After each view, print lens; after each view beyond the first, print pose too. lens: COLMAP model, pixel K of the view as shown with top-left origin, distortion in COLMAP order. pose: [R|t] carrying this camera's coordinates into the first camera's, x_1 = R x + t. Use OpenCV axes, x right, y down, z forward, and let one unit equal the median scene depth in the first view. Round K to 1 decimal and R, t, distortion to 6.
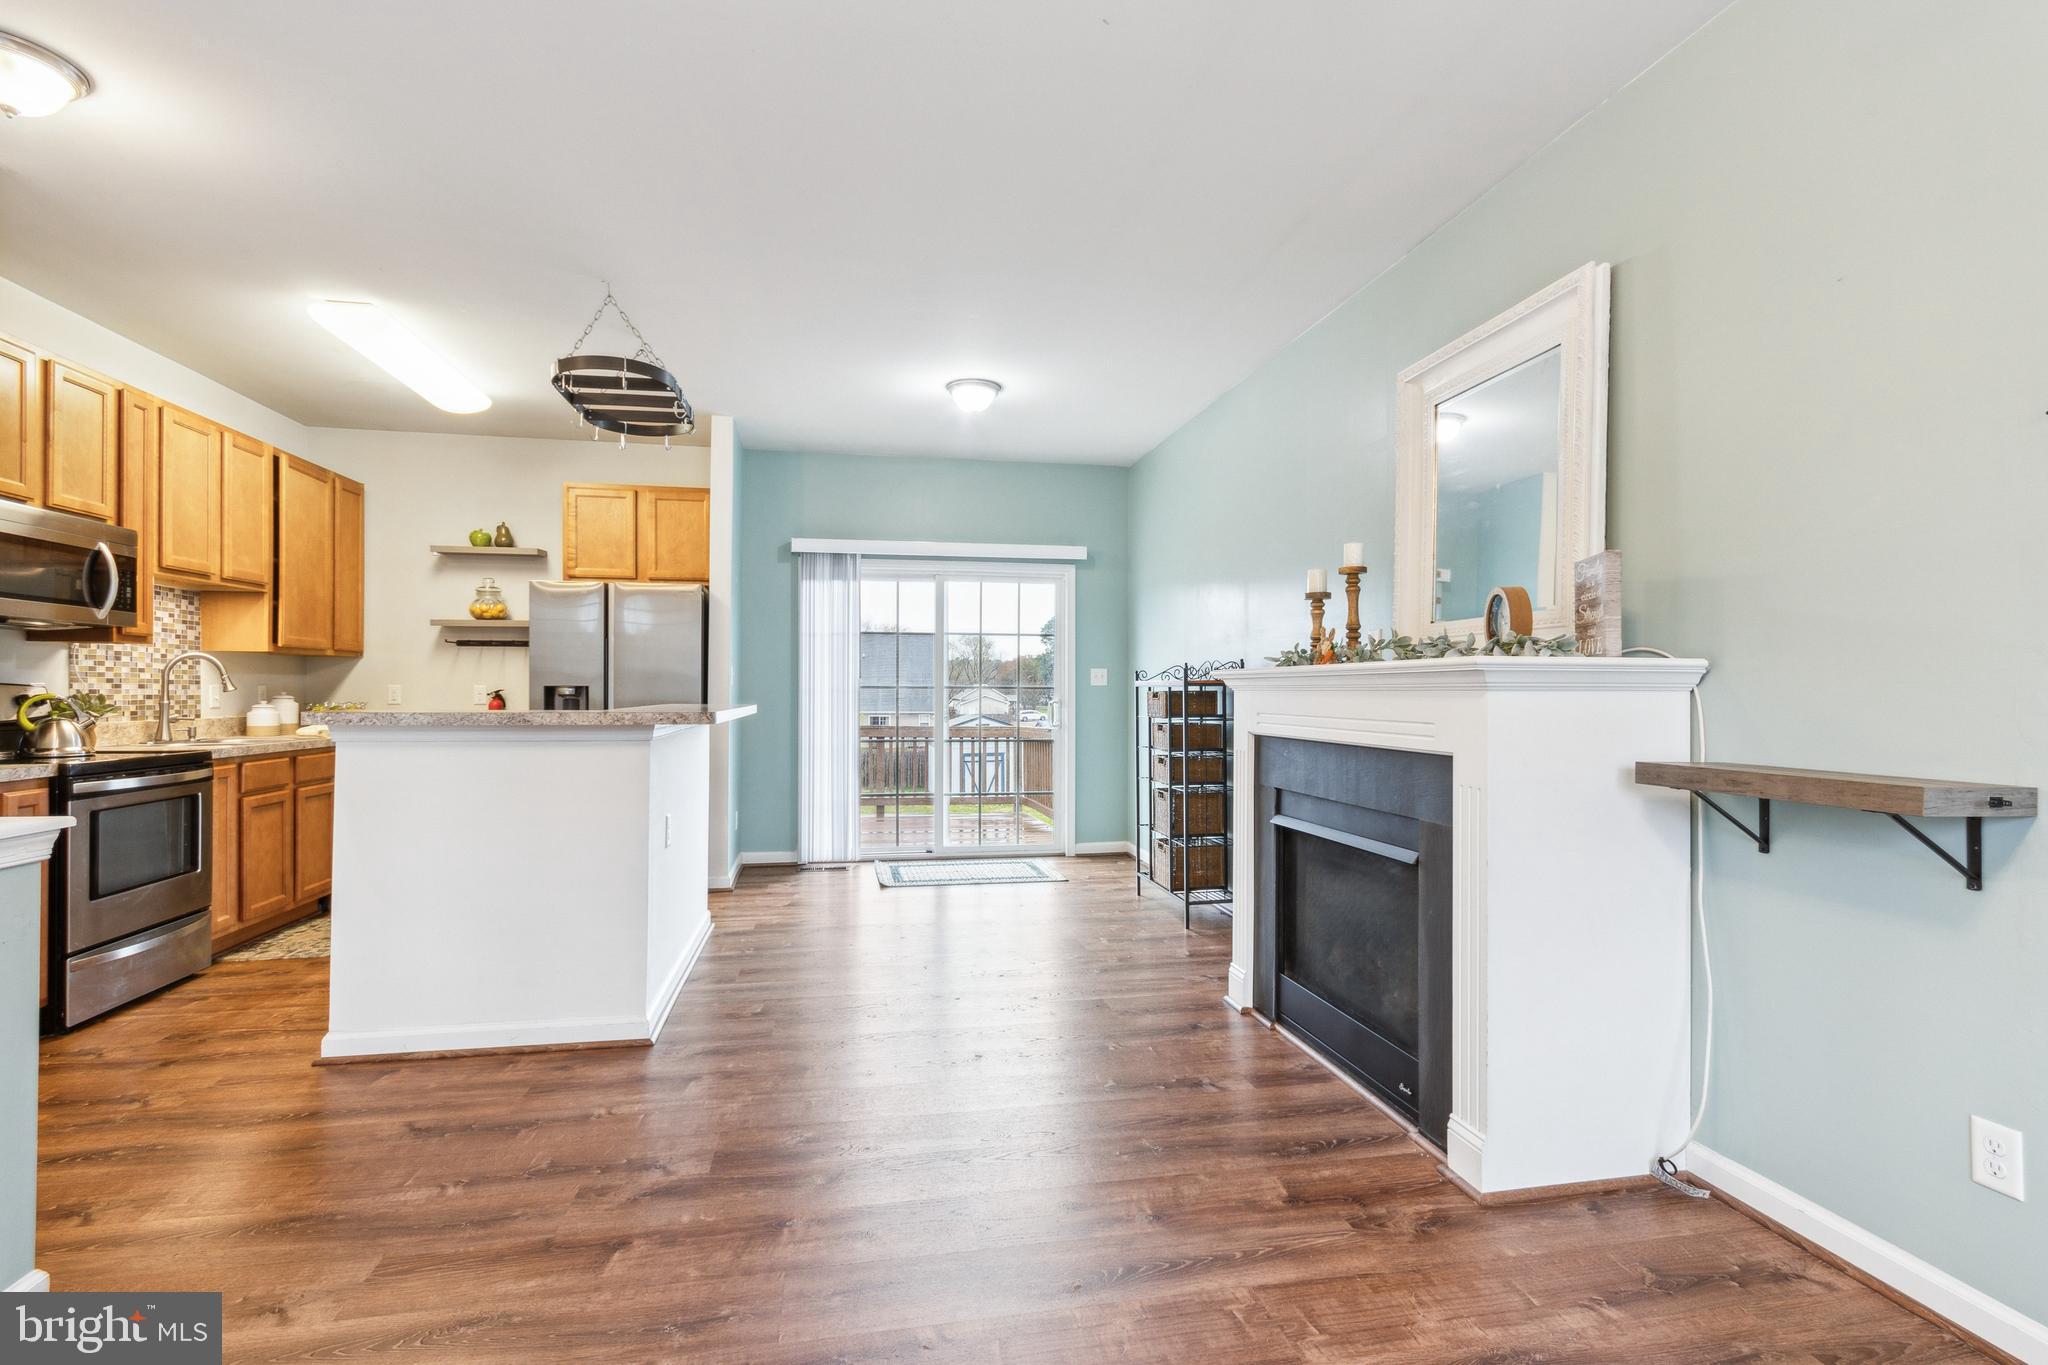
lens RADIAL K [[948.3, 0, 1019.3], [0, 948.3, 688.7], [0, 0, 1]] dist [0.002381, -0.001650]
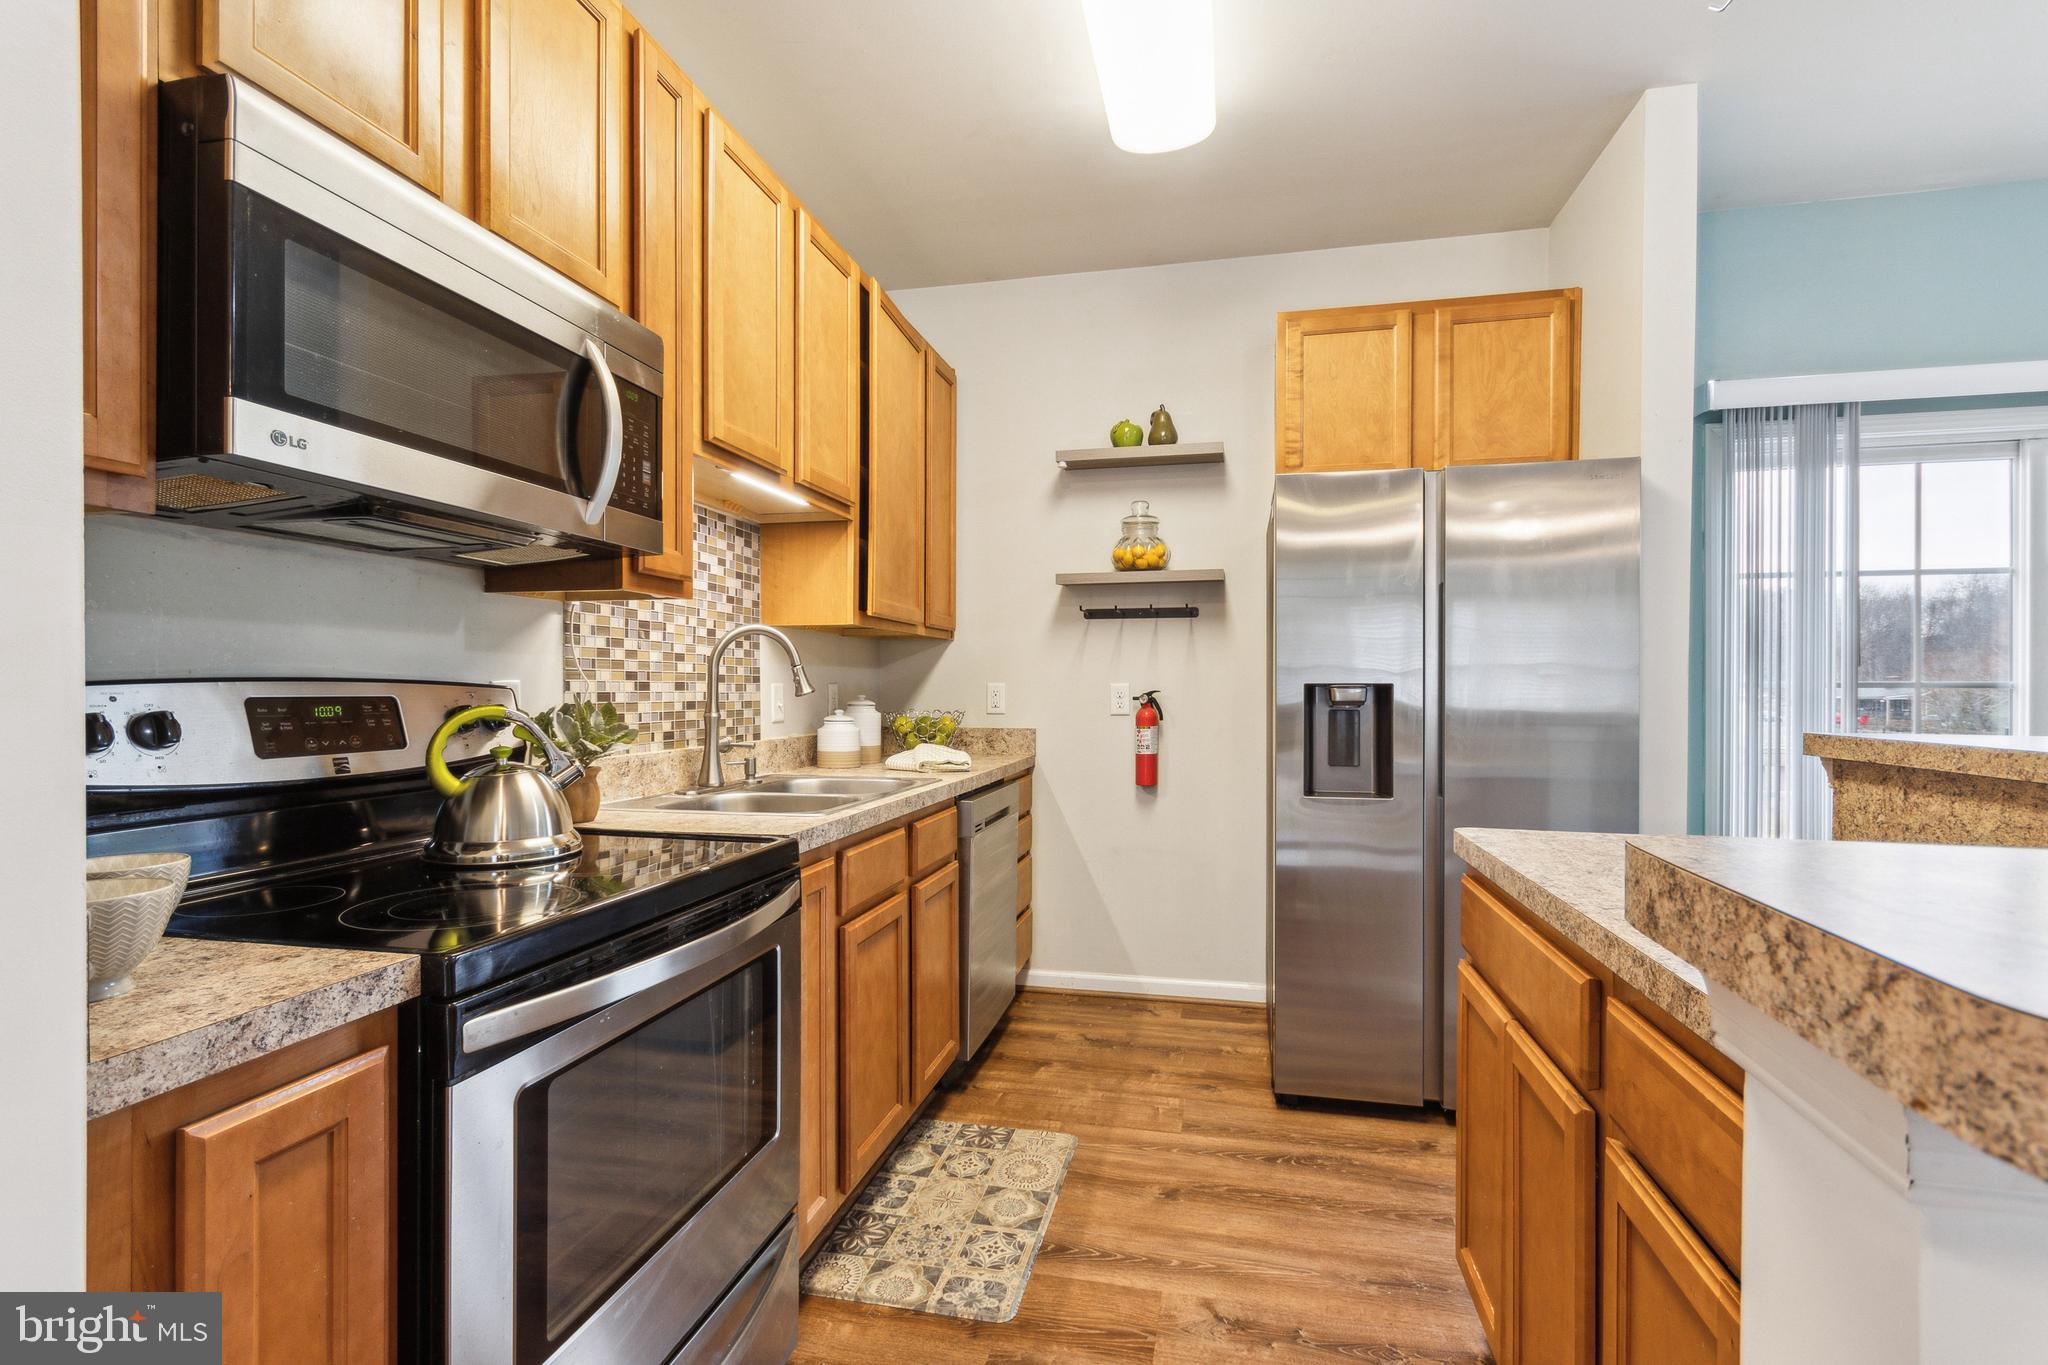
lens RADIAL K [[948.3, 0, 1009.6], [0, 948.3, 689.3], [0, 0, 1]] dist [0.002381, -0.001650]
pose [[0.908377, 0.001138, -0.418150, -0.506026], [0.000702, 0.999991, 0.004245, -0.002747], [0.418151, -0.004150, 0.908368, 0.563430]]
